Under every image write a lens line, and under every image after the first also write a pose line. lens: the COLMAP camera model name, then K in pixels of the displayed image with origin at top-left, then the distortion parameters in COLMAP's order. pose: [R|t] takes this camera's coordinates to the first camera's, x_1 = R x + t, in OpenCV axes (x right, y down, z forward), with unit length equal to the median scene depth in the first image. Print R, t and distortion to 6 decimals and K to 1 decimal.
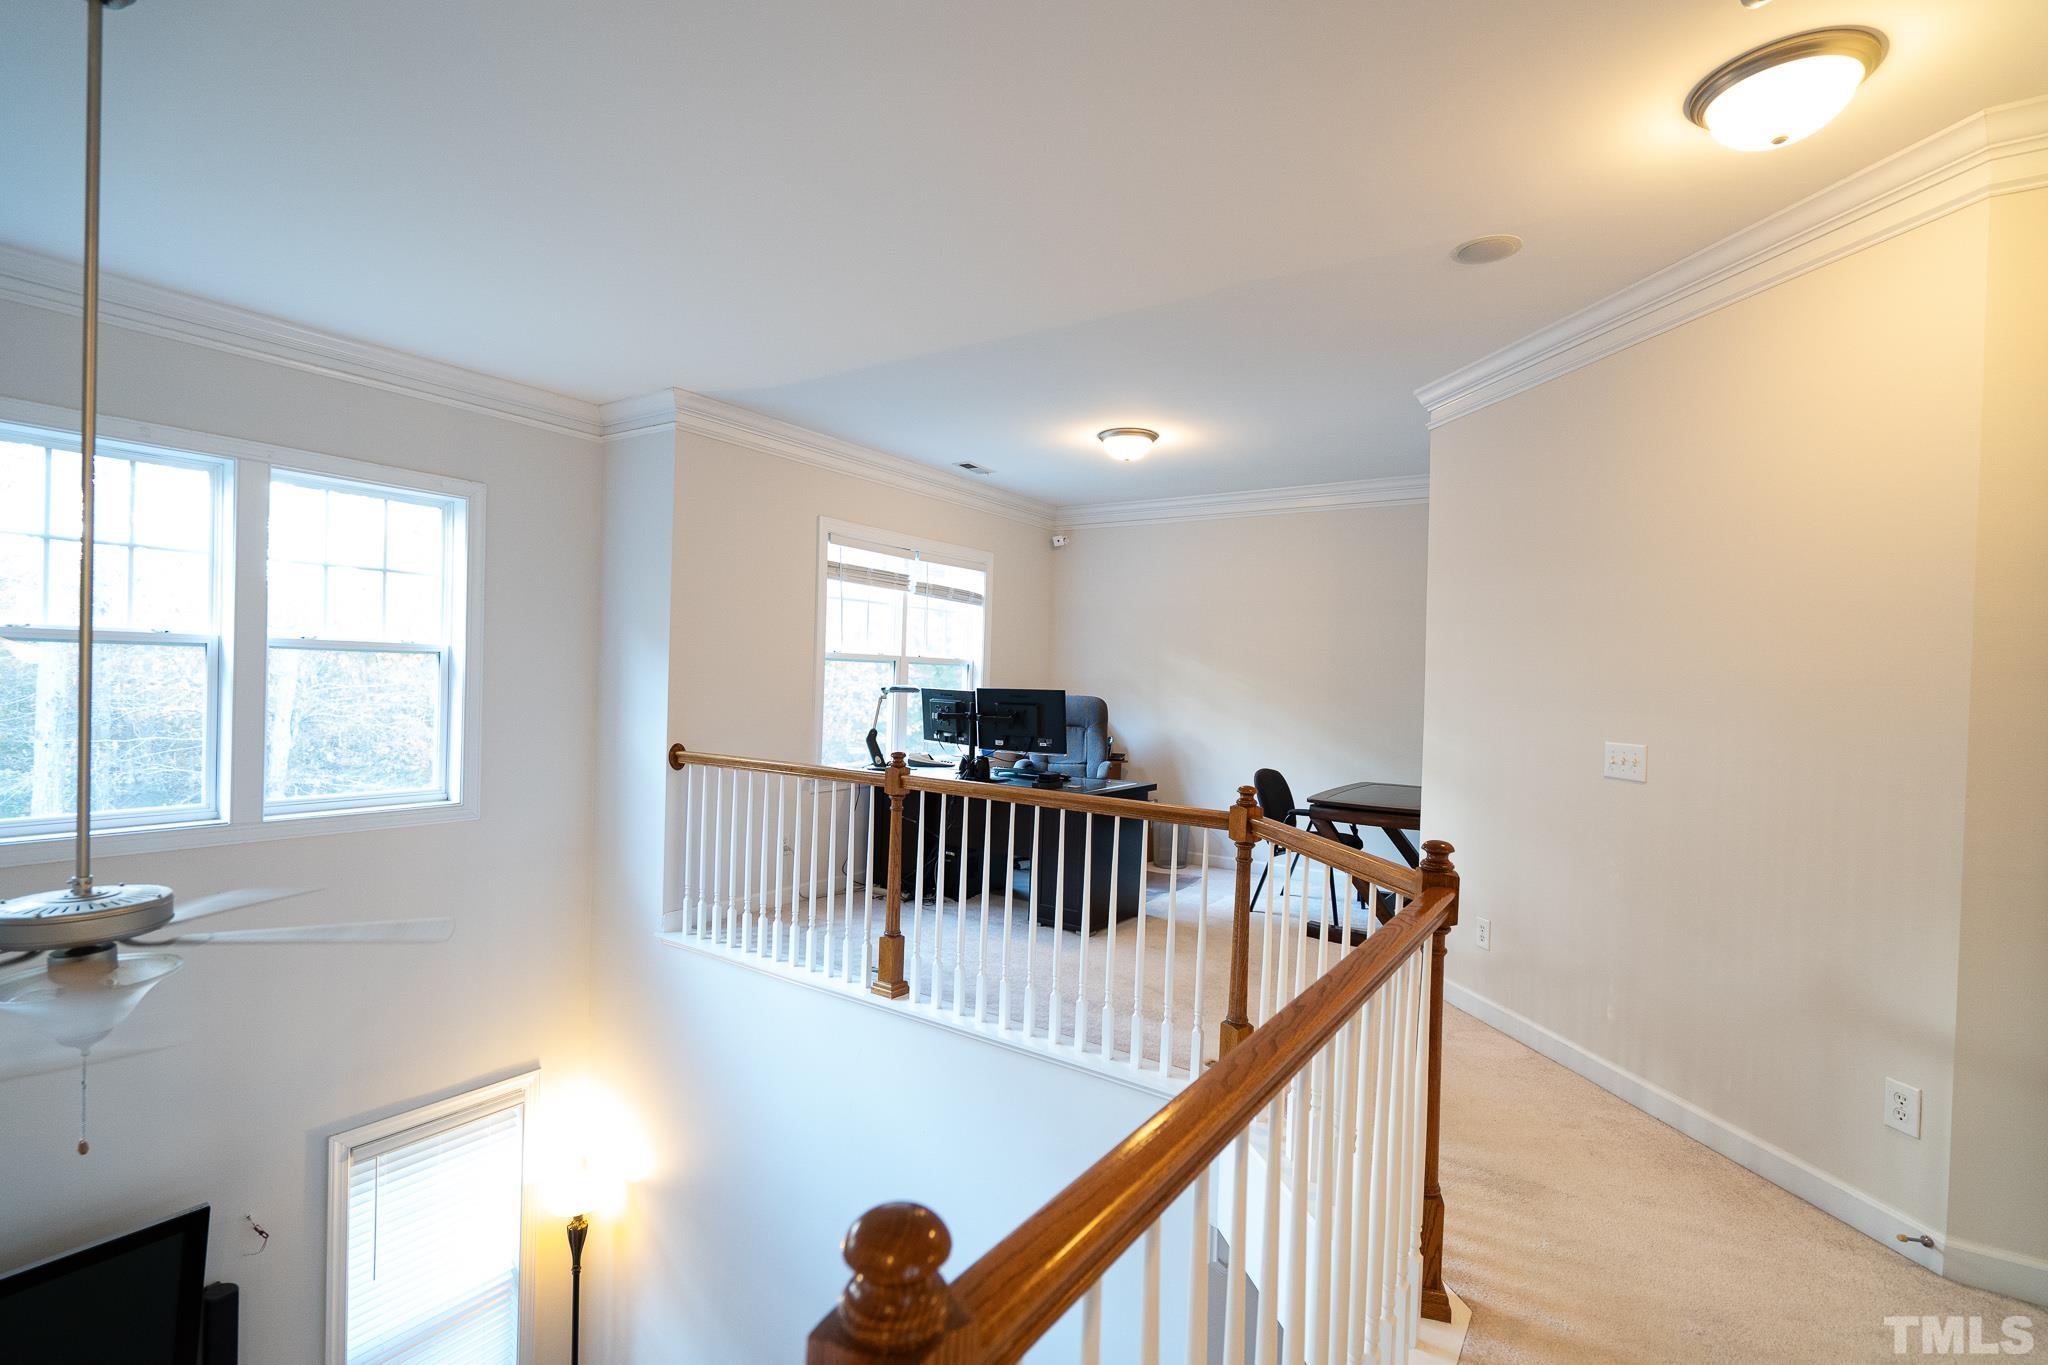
lens RADIAL K [[915.8, 0, 1024.0], [0, 915.8, 682.5], [0, 0, 1]] dist [-0.011509, 0.000208]
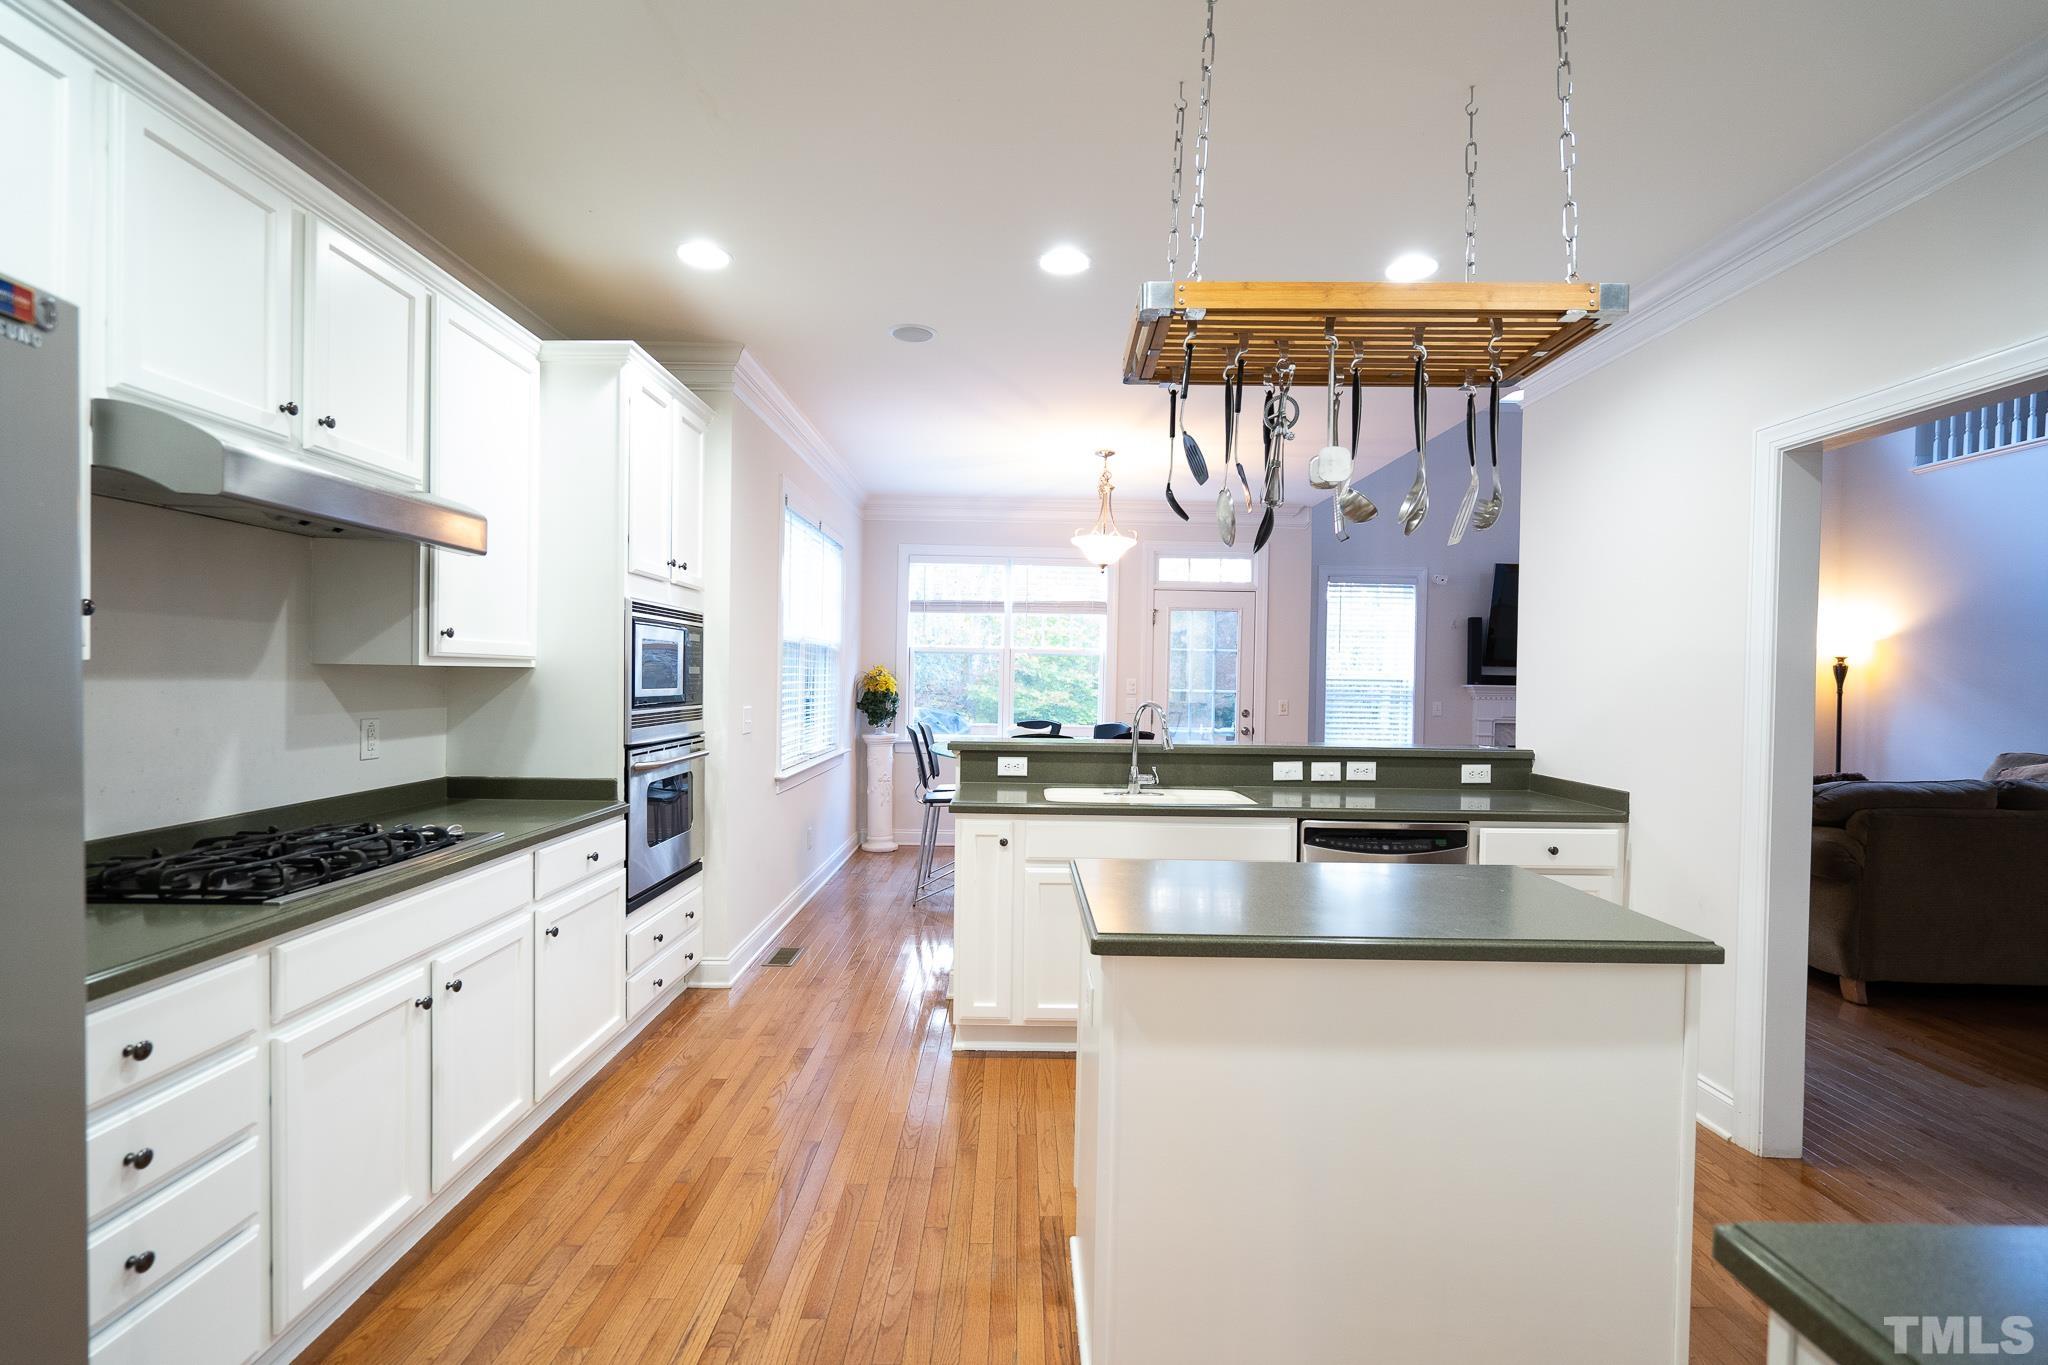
lens RADIAL K [[915.8, 0, 1024.0], [0, 915.8, 682.5], [0, 0, 1]] dist [-0.011509, 0.000208]
pose [[0.570747, -0.021530, -0.820844, 0.002770], [-0.009873, 0.999404, -0.033079, 0.714423], [0.821067, 0.026984, 0.570194, -1.130795]]
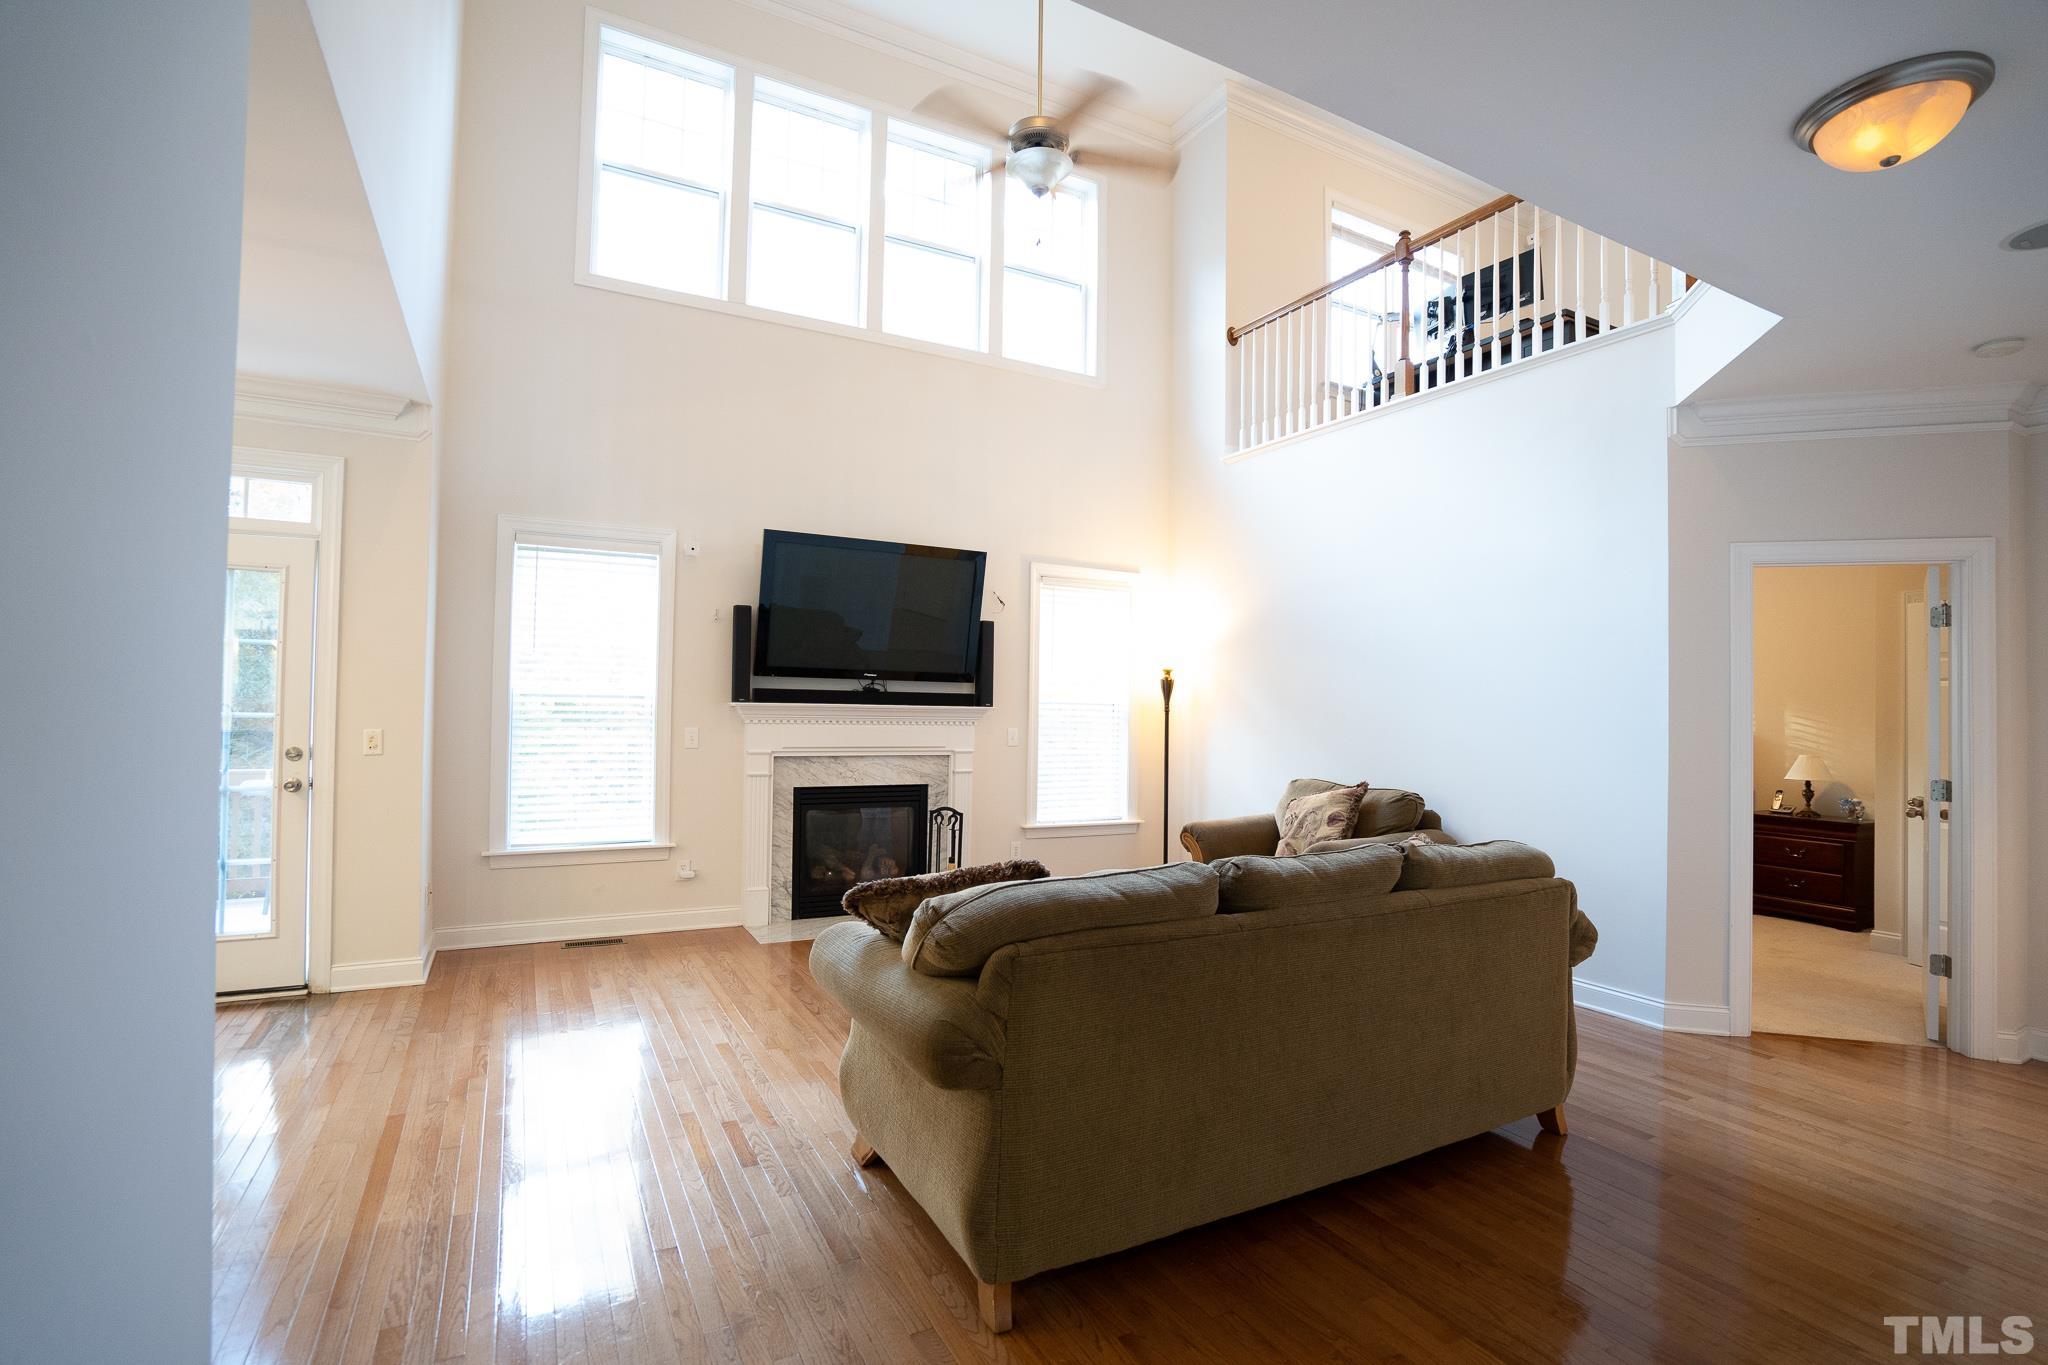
lens RADIAL K [[915.8, 0, 1024.0], [0, 915.8, 682.5], [0, 0, 1]] dist [-0.011509, 0.000208]
pose [[0.888076, -0.029884, -0.458724, -0.034726], [0.007272, 0.998673, -0.050982, 0.692419], [0.459639, 0.041940, 0.887115, -0.379065]]
